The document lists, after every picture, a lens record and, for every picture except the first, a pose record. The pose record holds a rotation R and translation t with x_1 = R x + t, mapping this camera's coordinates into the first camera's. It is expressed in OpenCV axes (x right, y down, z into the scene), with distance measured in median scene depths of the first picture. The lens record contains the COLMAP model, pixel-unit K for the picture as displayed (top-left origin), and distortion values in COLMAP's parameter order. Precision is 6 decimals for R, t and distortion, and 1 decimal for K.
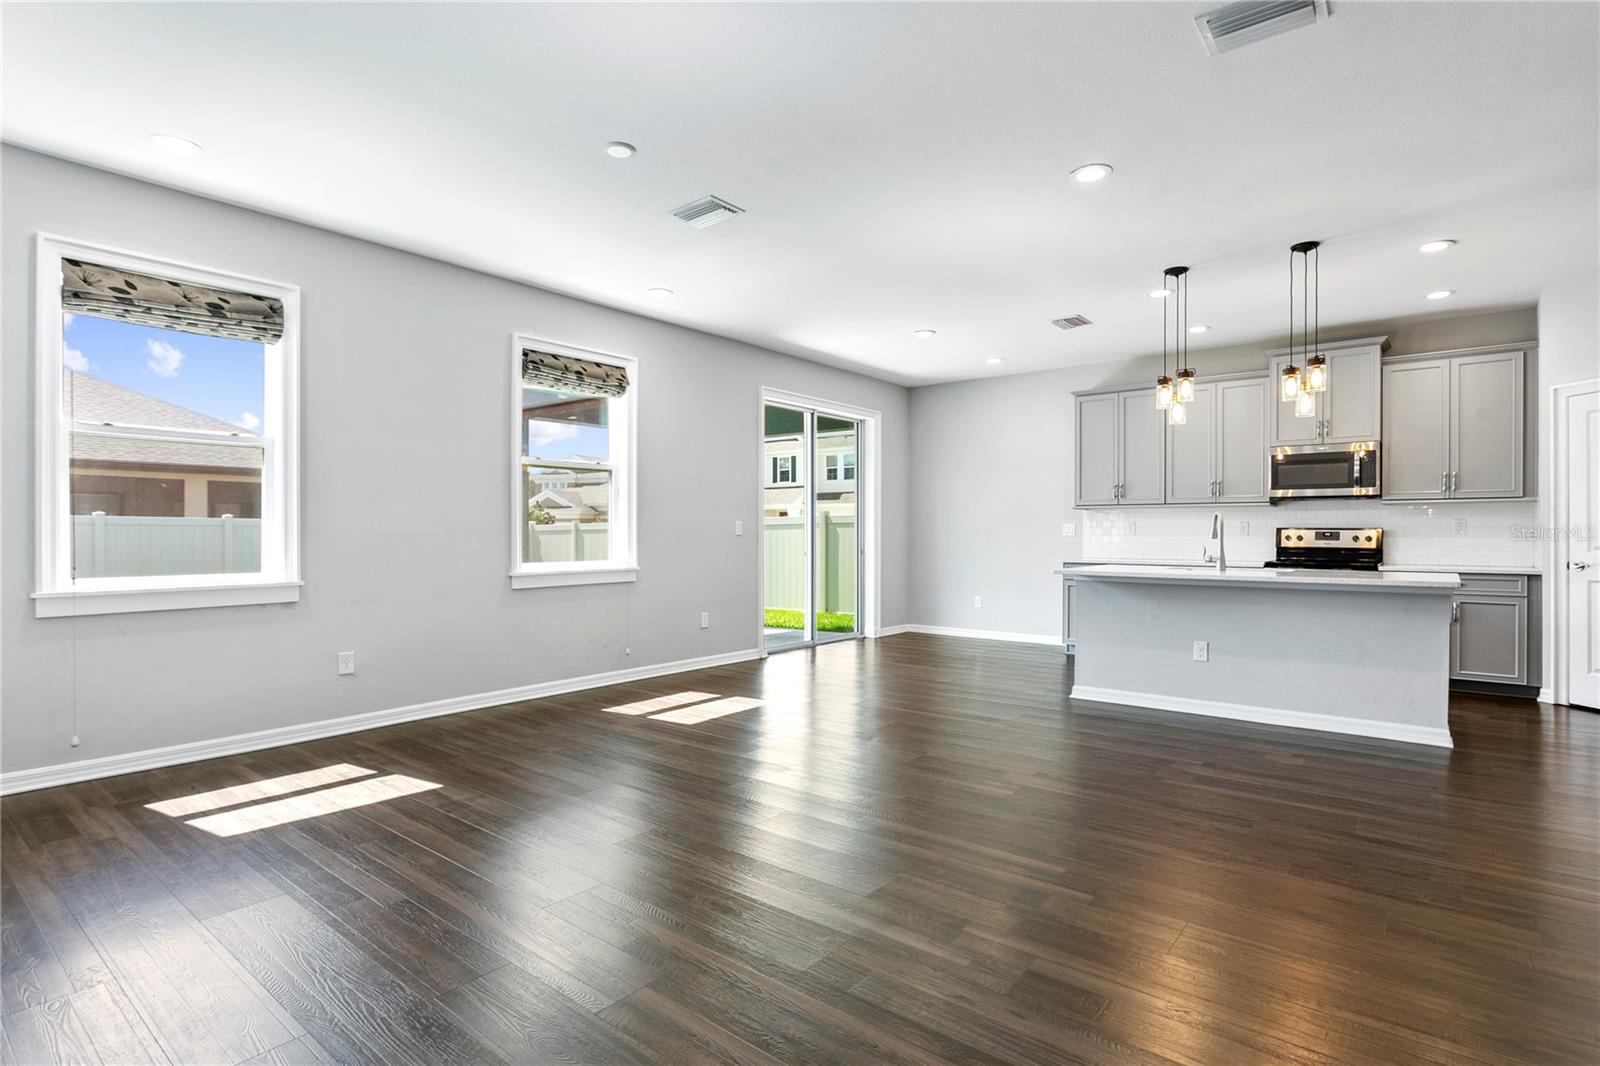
lens RADIAL K [[798.6, 0, 801.0], [0, 798.6, 531.0], [0, 0, 1]] dist [-0.012641, 0.001536]
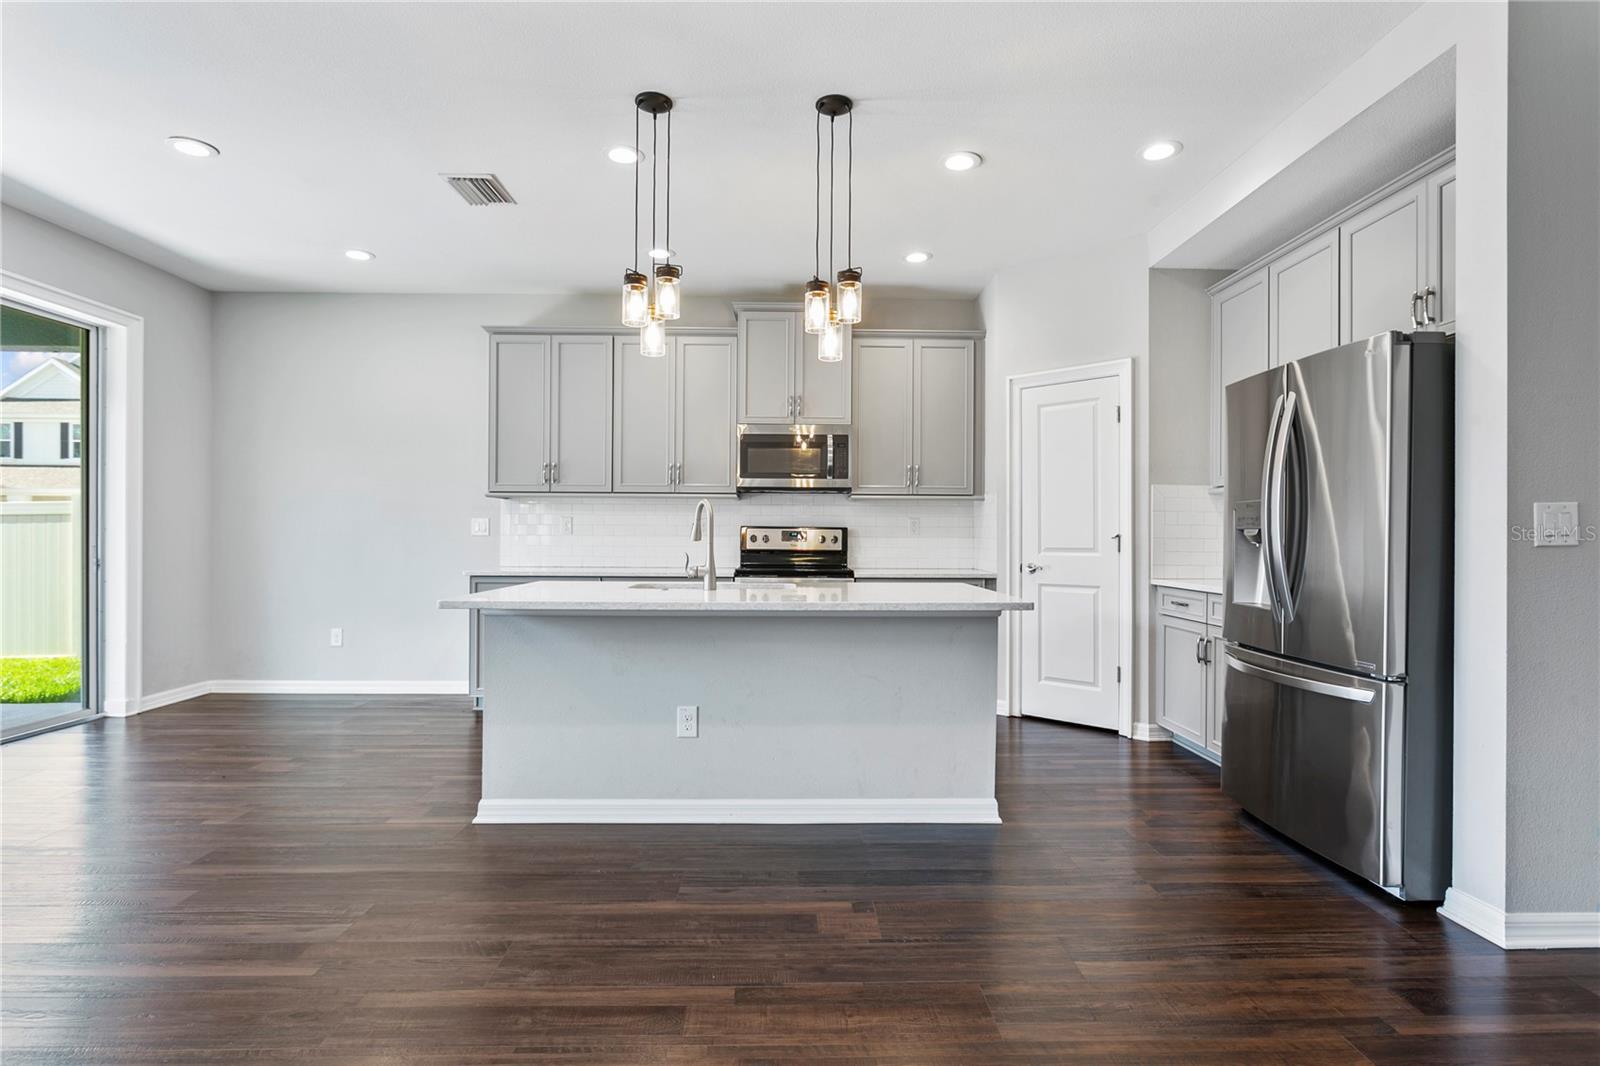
lens RADIAL K [[794.5, 0, 800.0], [0, 794.5, 533.0], [0, 0, 1]] dist [-0.006454, -0.000328]
pose [[0.766854, 0.002685, 0.641816, 0.127323], [-0.005073, 0.999985, 0.001877, 0.001214], [-0.641802, -0.004696, 0.766856, 0.348423]]
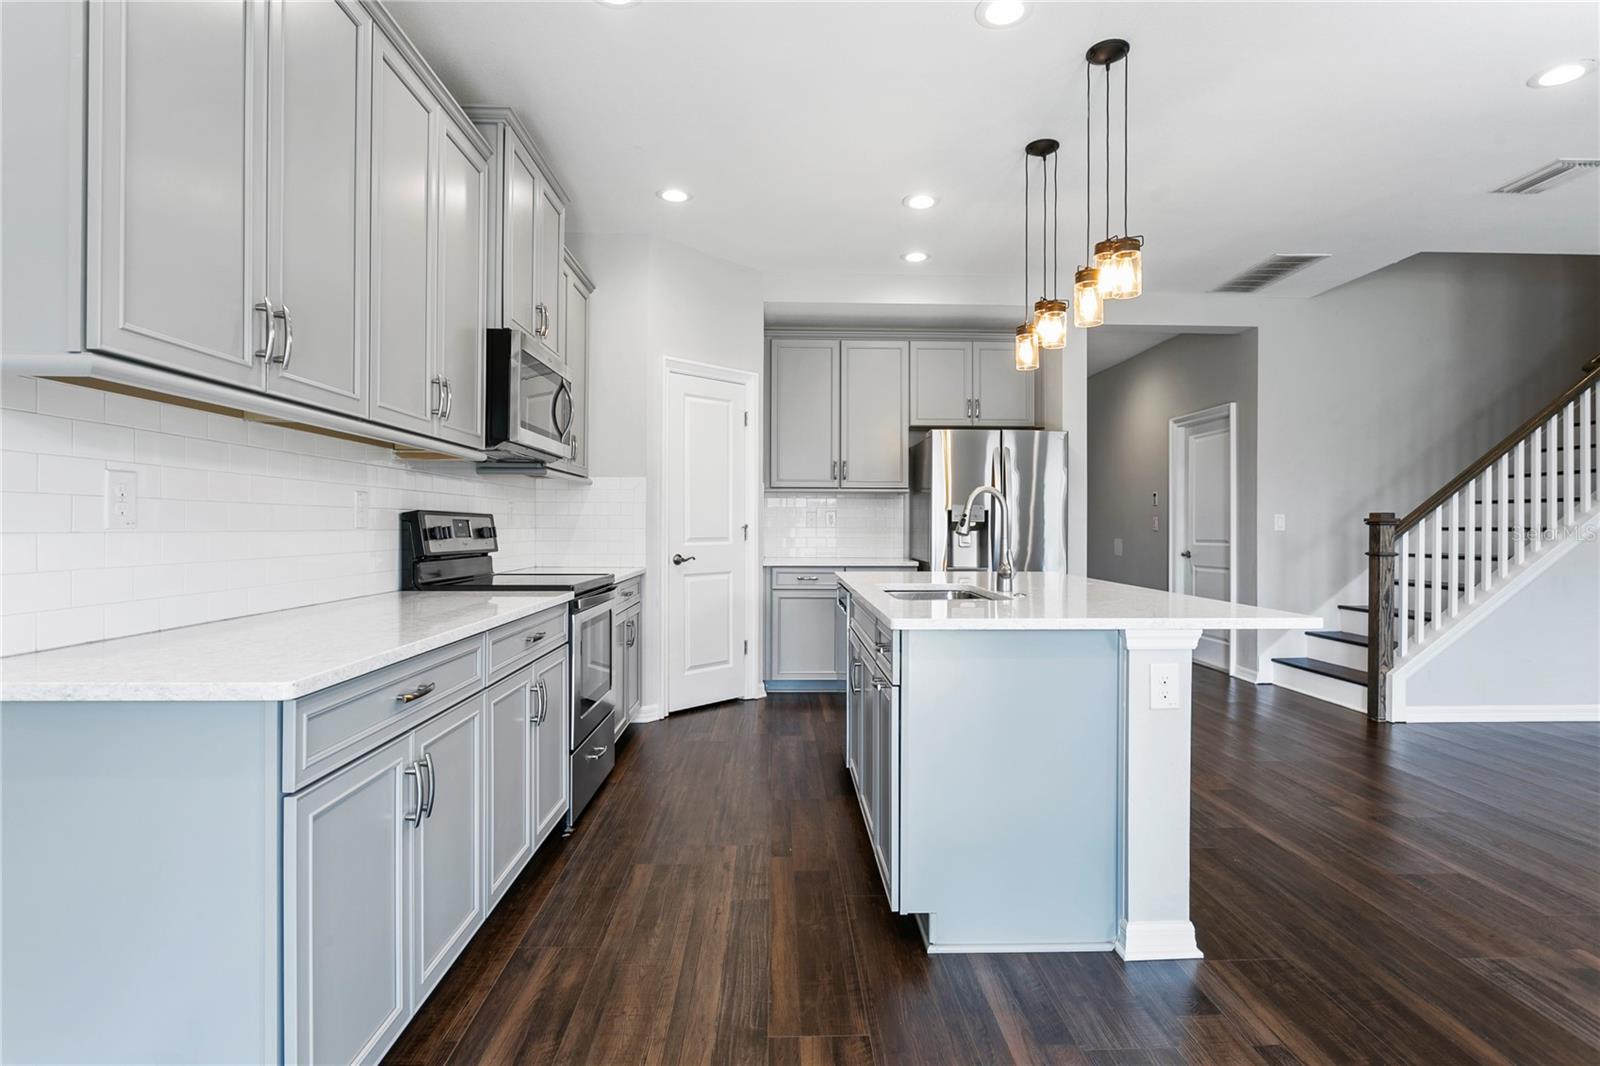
lens RADIAL K [[798.6, 0, 801.0], [0, 798.6, 531.0], [0, 0, 1]] dist [-0.012641, 0.001536]
pose [[-0.653633, -0.007817, 0.756771, 0.145712], [-0.005782, 0.999969, 0.005336, 0.003480], [-0.756789, -0.000888, -0.653658, 1.148526]]
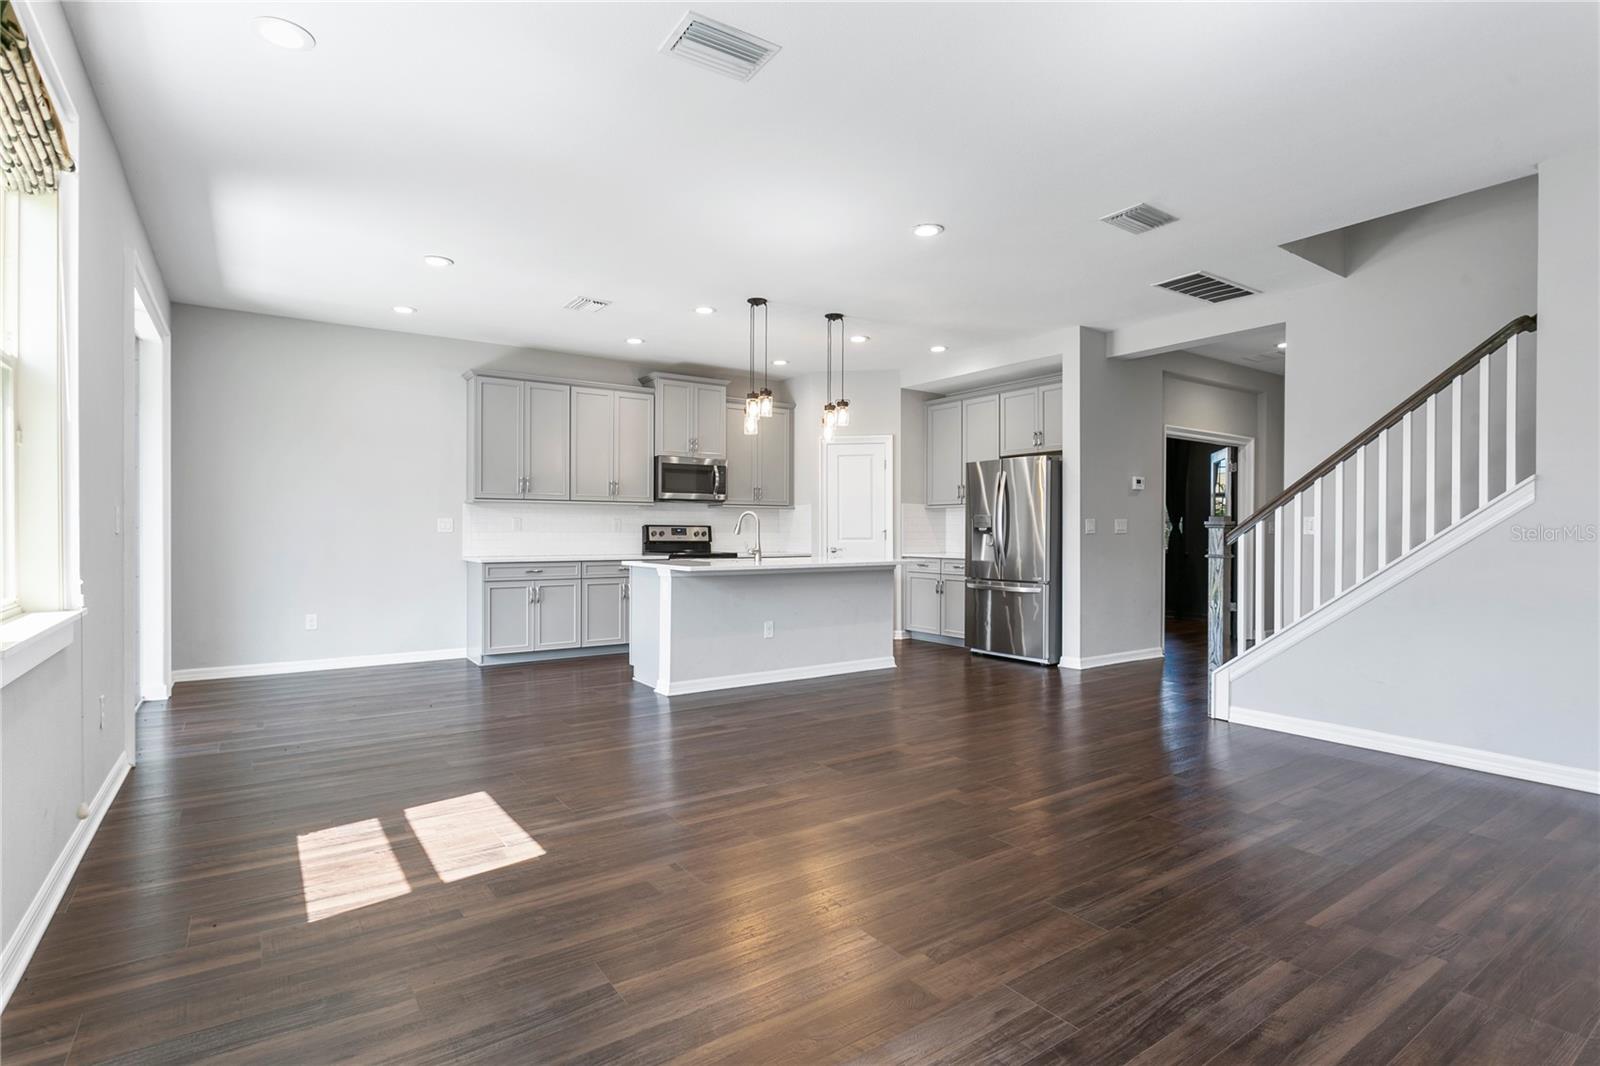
lens RADIAL K [[798.6, 0, 801.0], [0, 798.6, 531.0], [0, 0, 1]] dist [-0.012641, 0.001536]
pose [[0.283836, -0.002291, 0.958870, -0.463862], [-0.002979, 0.999990, 0.003271, 0.000447], [-0.958868, -0.003785, 0.283827, 0.461885]]
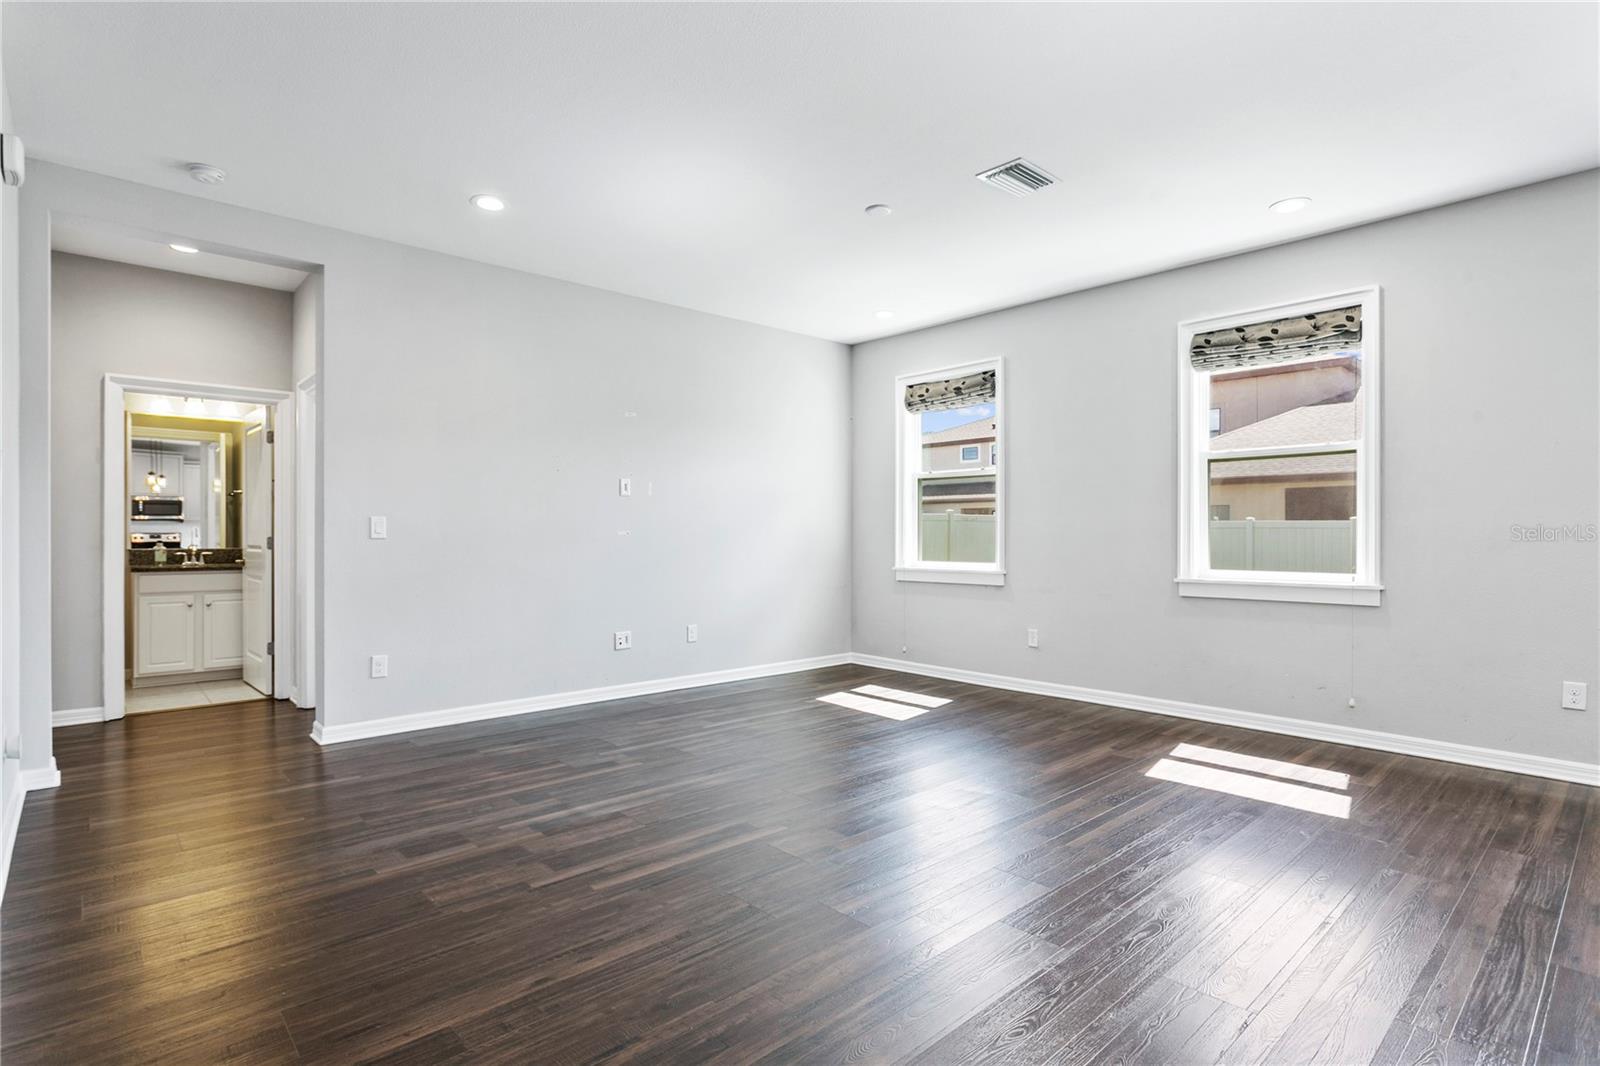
lens RADIAL K [[712.2, 0, 800.6], [0, 712.2, 558.0], [0, 0, 1]] dist [-0.008530, 0.000222]
pose [[-0.096985, 0.031755, -0.994779, 2.578693], [0.001545, 0.999495, 0.031754, 0.005086], [0.995285, 0.001542, -0.096985, 3.141510]]
